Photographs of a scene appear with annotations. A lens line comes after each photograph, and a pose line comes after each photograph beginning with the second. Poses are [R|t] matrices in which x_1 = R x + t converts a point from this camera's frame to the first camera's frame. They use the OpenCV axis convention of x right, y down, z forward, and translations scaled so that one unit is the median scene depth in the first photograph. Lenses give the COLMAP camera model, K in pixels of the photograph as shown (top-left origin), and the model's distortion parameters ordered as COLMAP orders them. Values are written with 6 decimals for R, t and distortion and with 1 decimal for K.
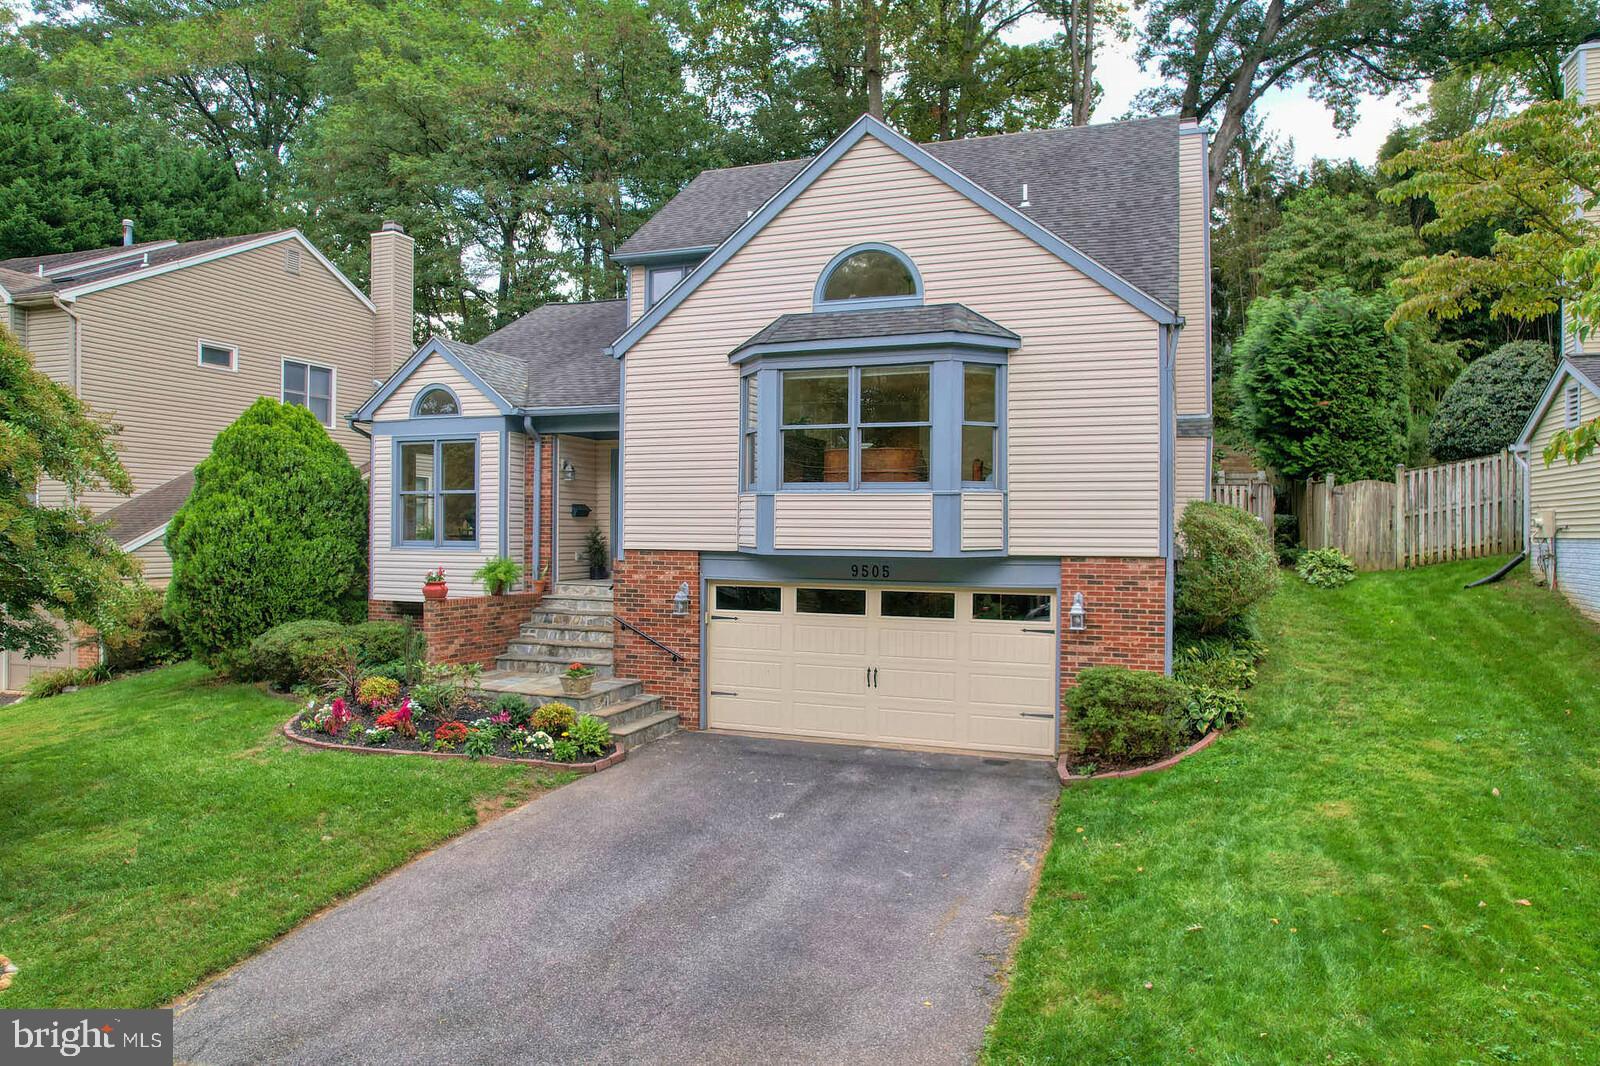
lens RADIAL K [[1011.2, 0, 832.5], [0, 1011.2, 530.1], [0, 0, 1]] dist [-0.058880, 0.044233]
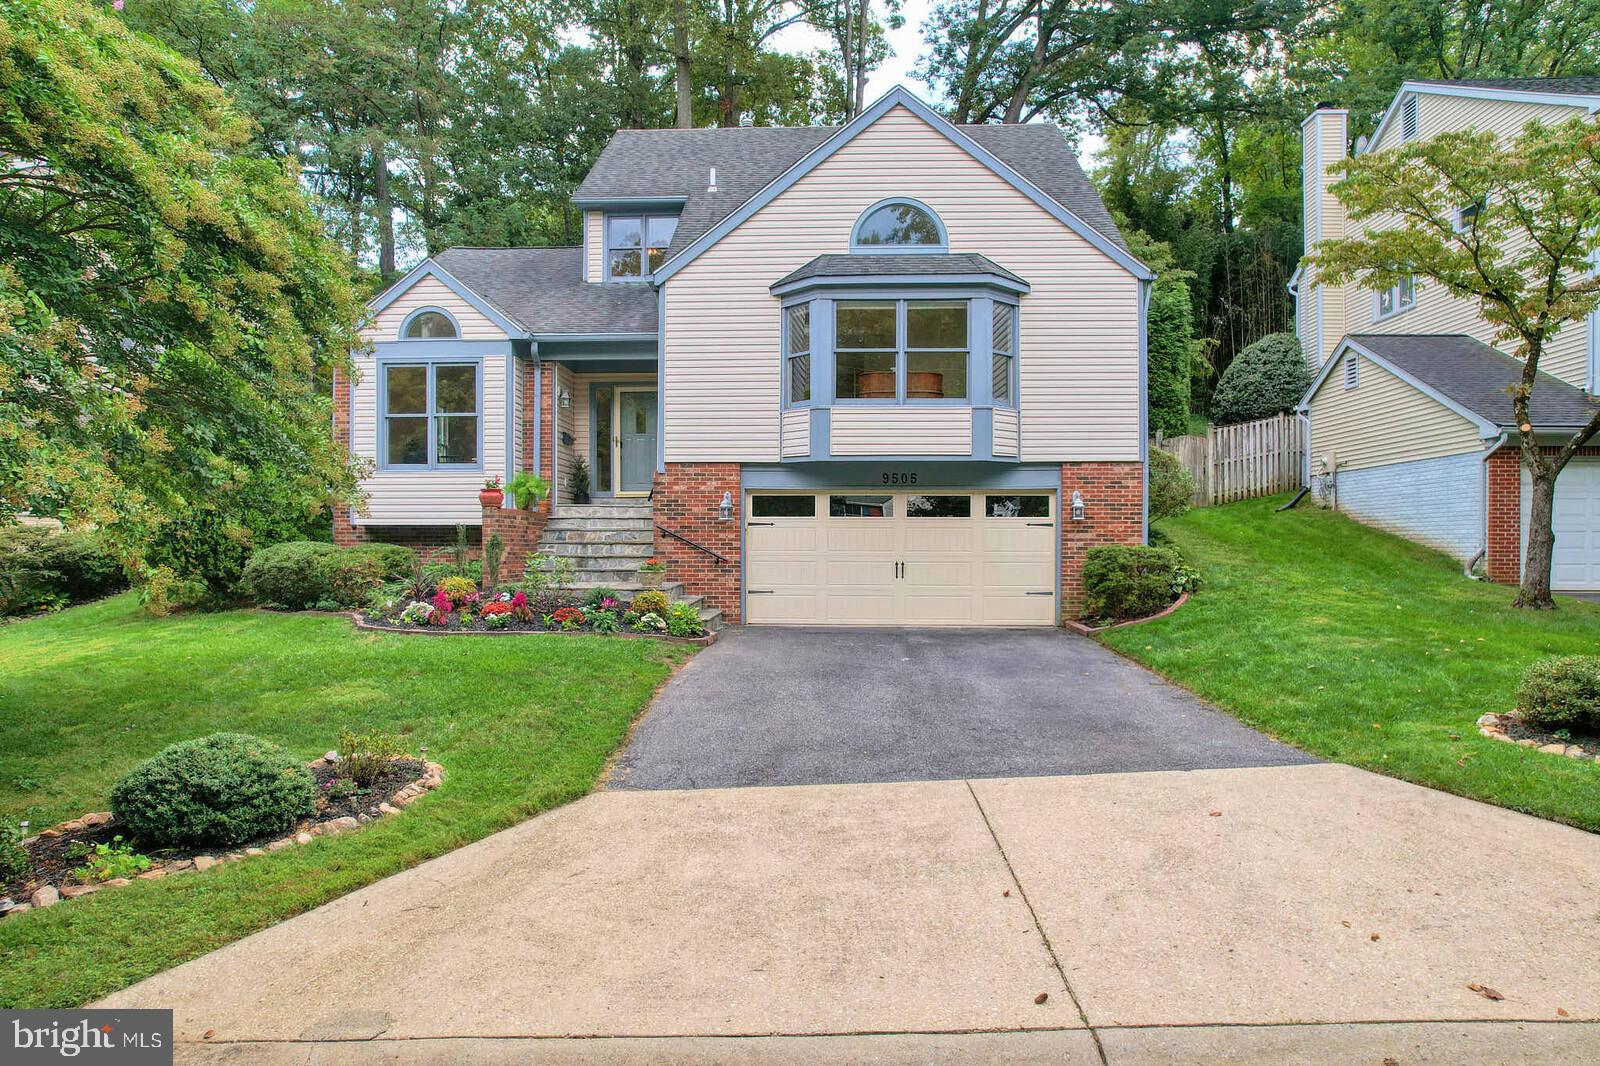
lens RADIAL K [[1011.2, 0, 827.8], [0, 1011.2, 553.0], [0, 0, 1]] dist [-0.058880, 0.044233]
pose [[0.953385, -0.011803, 0.301524, -0.389476], [0.007549, 0.999855, 0.015268, 0.106909], [-0.301661, -0.012280, 0.953336, -0.091477]]
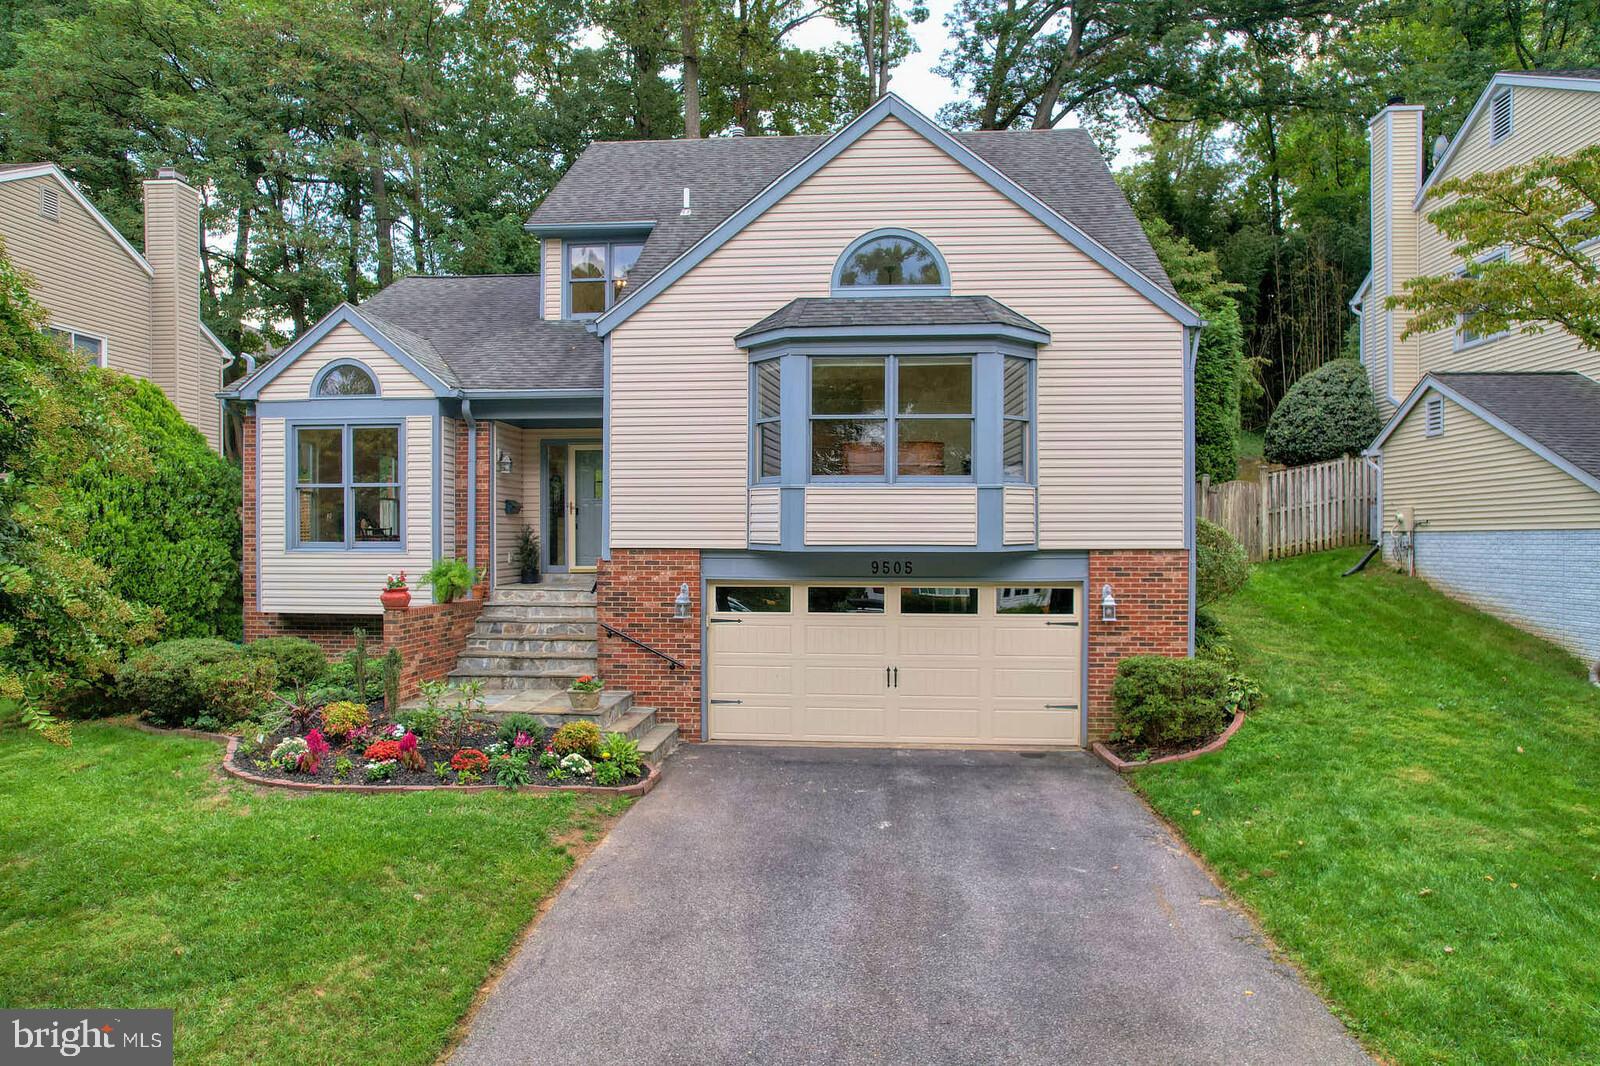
lens RADIAL K [[1011.2, 0, 823.7], [0, 1011.2, 548.0], [0, 0, 1]] dist [-0.058880, 0.044233]
pose [[0.964613, -0.009993, 0.263480, -0.276116], [0.006199, 0.999865, 0.015229, 0.006487], [-0.263596, -0.013057, 0.964545, 0.079676]]
